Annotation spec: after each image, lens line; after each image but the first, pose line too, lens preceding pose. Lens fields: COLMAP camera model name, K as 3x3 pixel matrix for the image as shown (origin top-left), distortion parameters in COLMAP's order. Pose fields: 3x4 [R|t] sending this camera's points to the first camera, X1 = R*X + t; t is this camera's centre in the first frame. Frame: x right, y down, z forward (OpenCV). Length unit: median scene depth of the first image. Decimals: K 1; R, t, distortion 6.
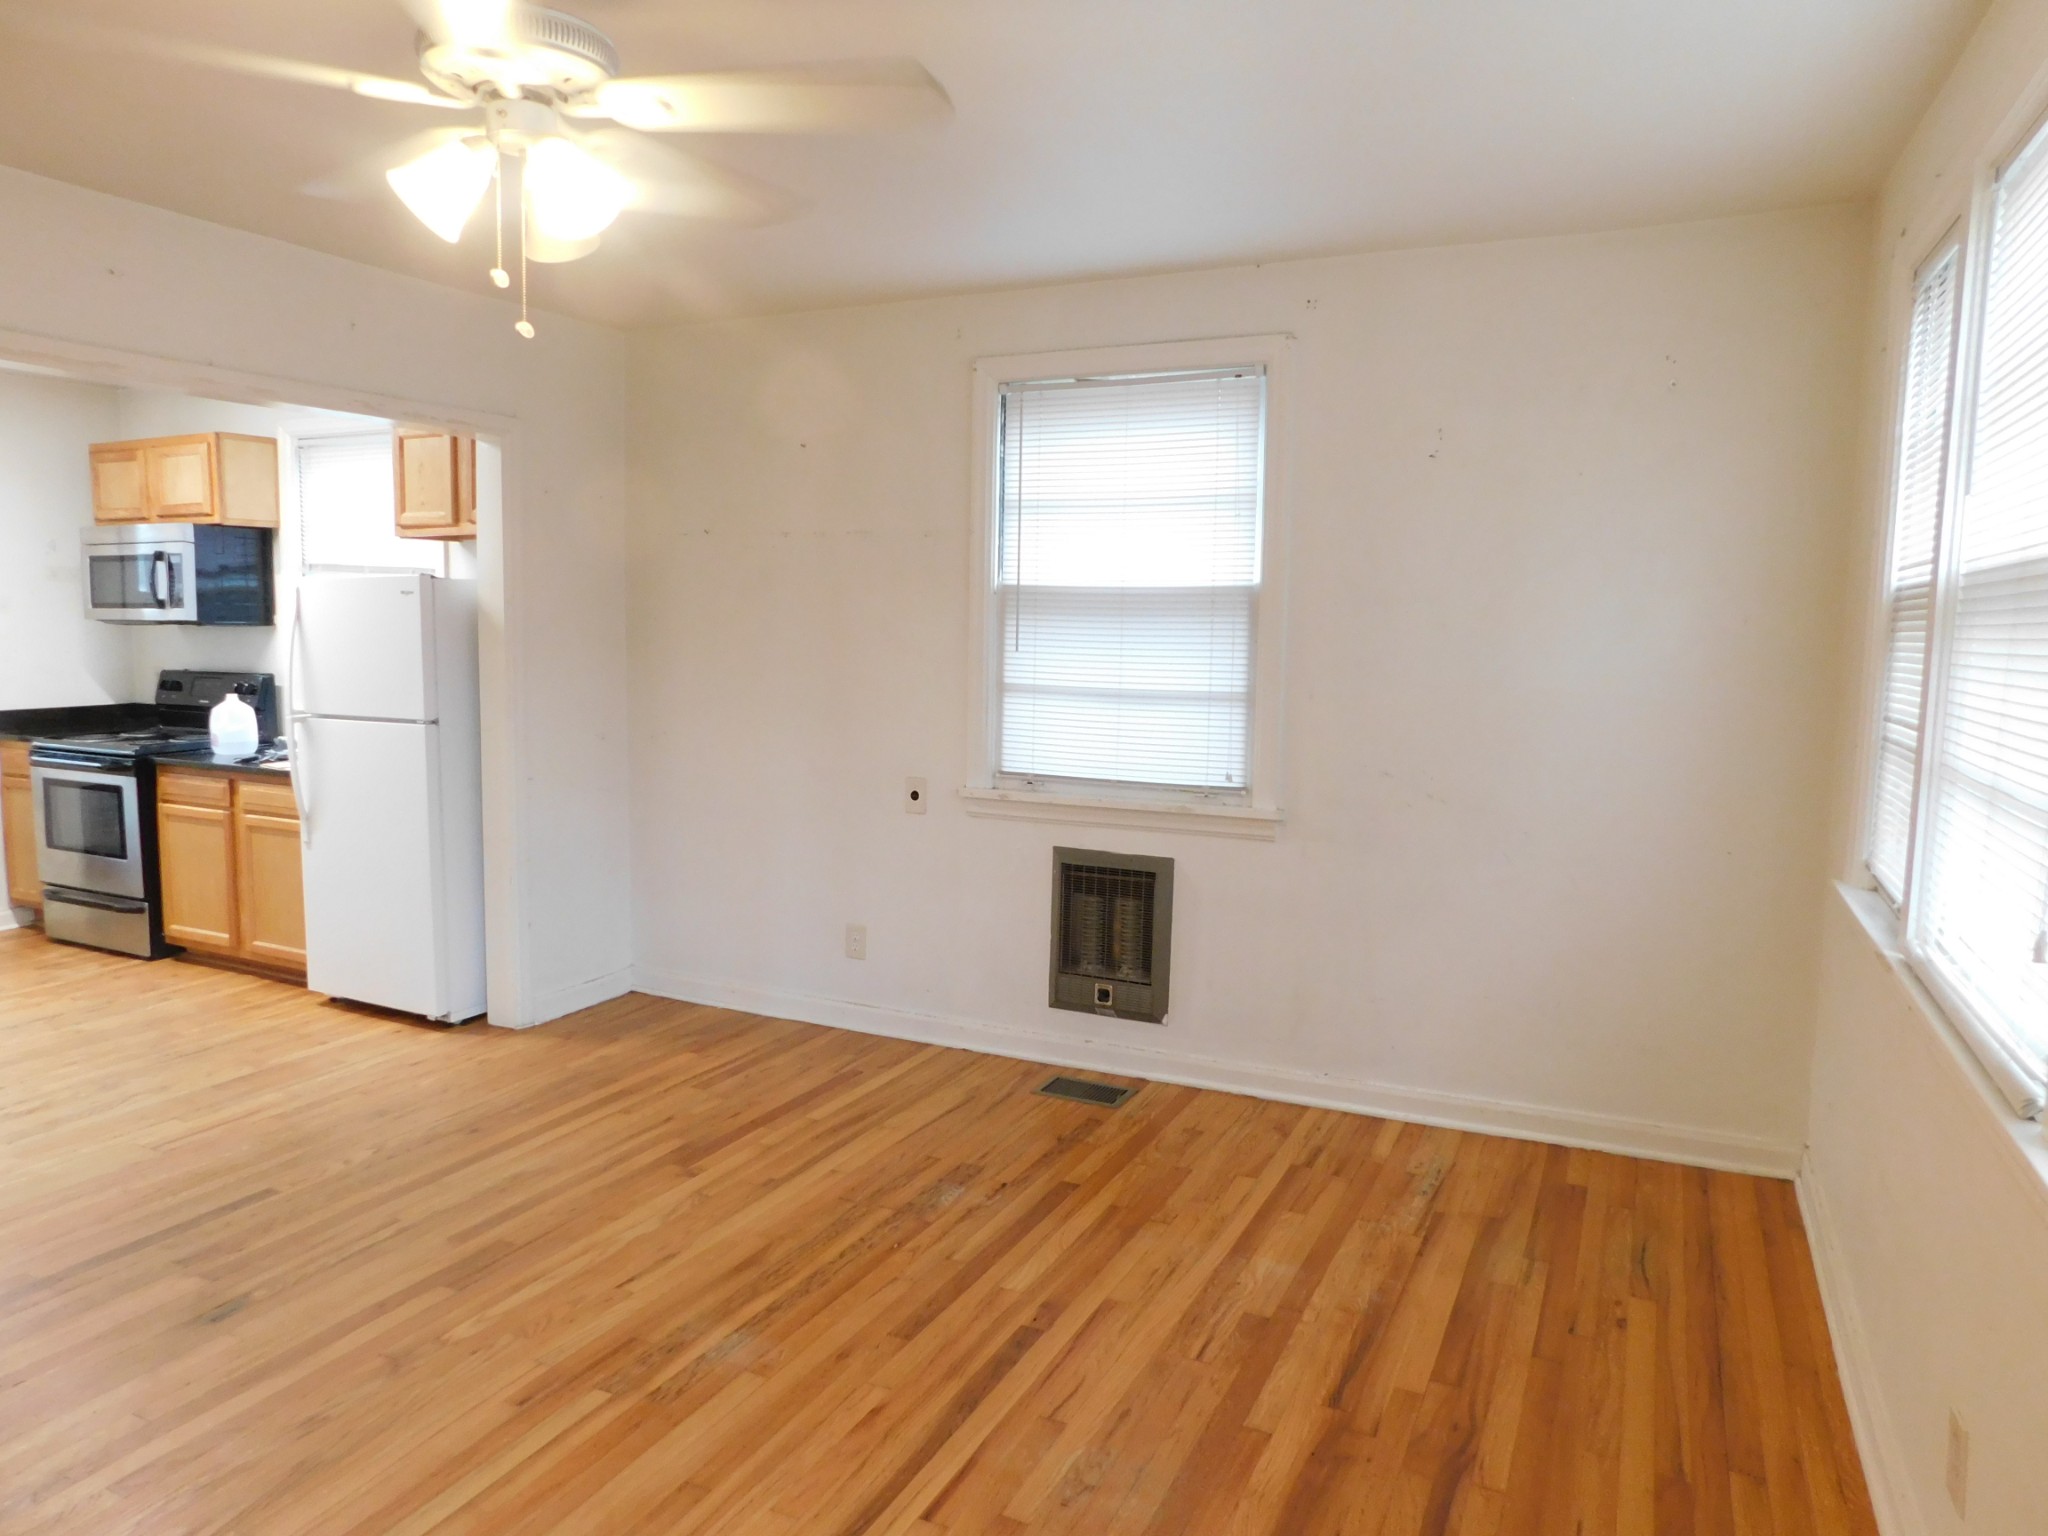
lens RADIAL K [[1352.9, 0, 1024.6], [0, 1352.9, 758.4], [0, 0, 1]] dist [-0.072416, 0.059823]
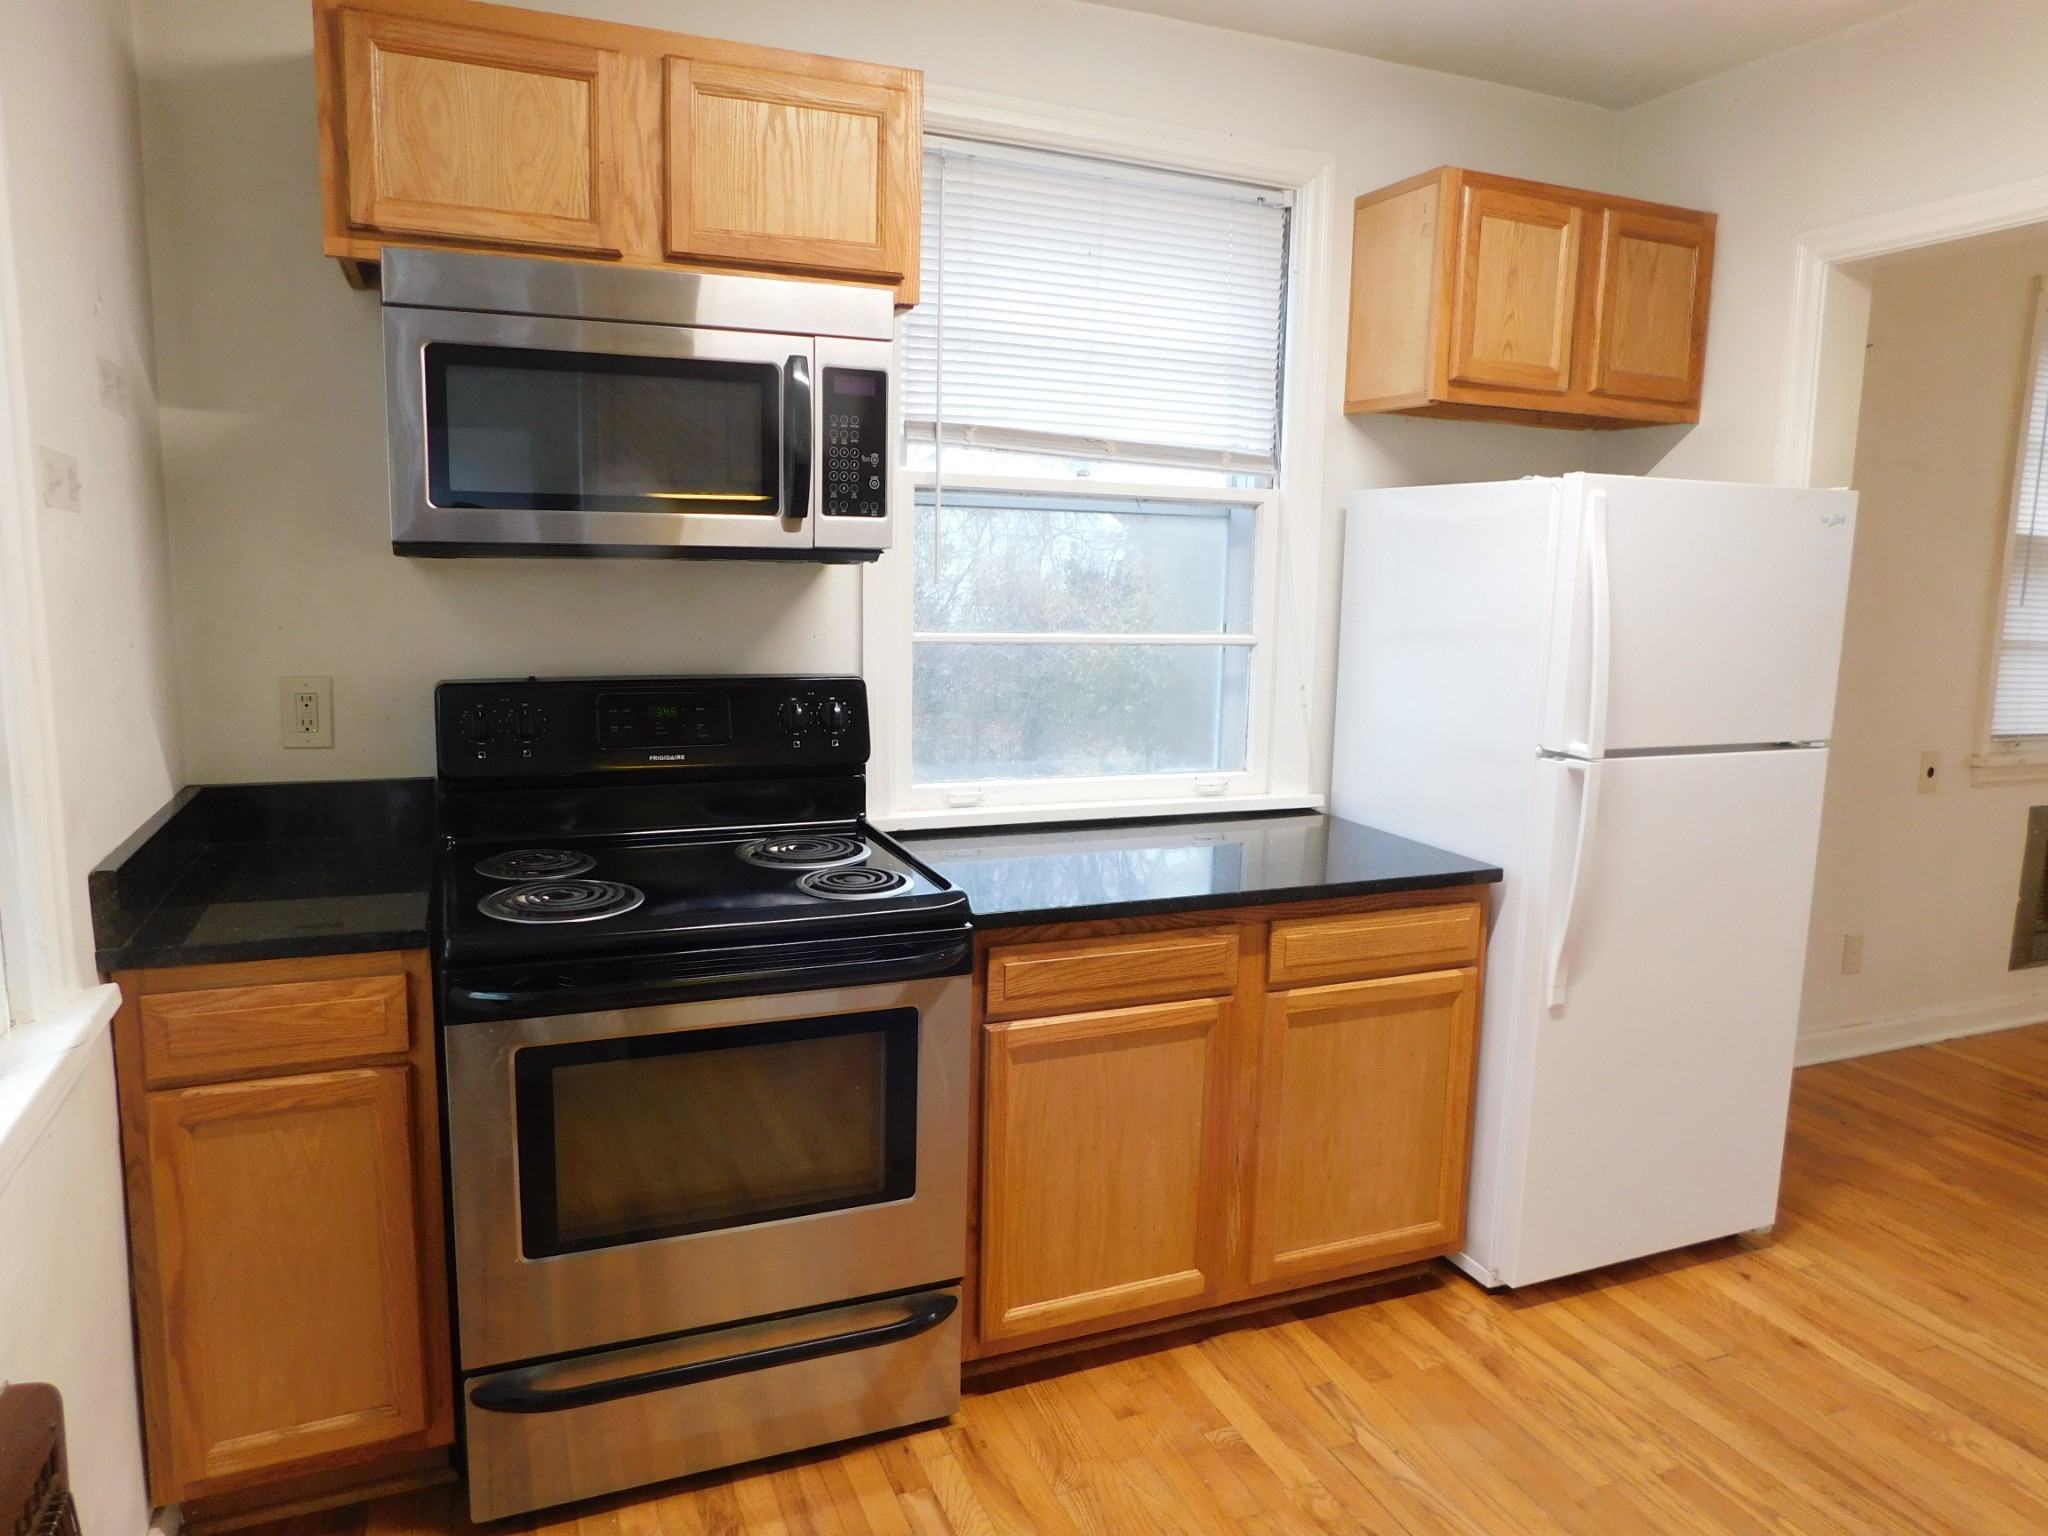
lens RADIAL K [[1352.9, 0, 1024.6], [0, 1352.9, 758.4], [0, 0, 1]] dist [-0.072416, 0.059823]
pose [[0.661071, -0.106917, 0.742667, -1.195315], [0.061215, 0.994181, 0.088637, -0.101091], [-0.747822, -0.013133, 0.663769, 0.937350]]
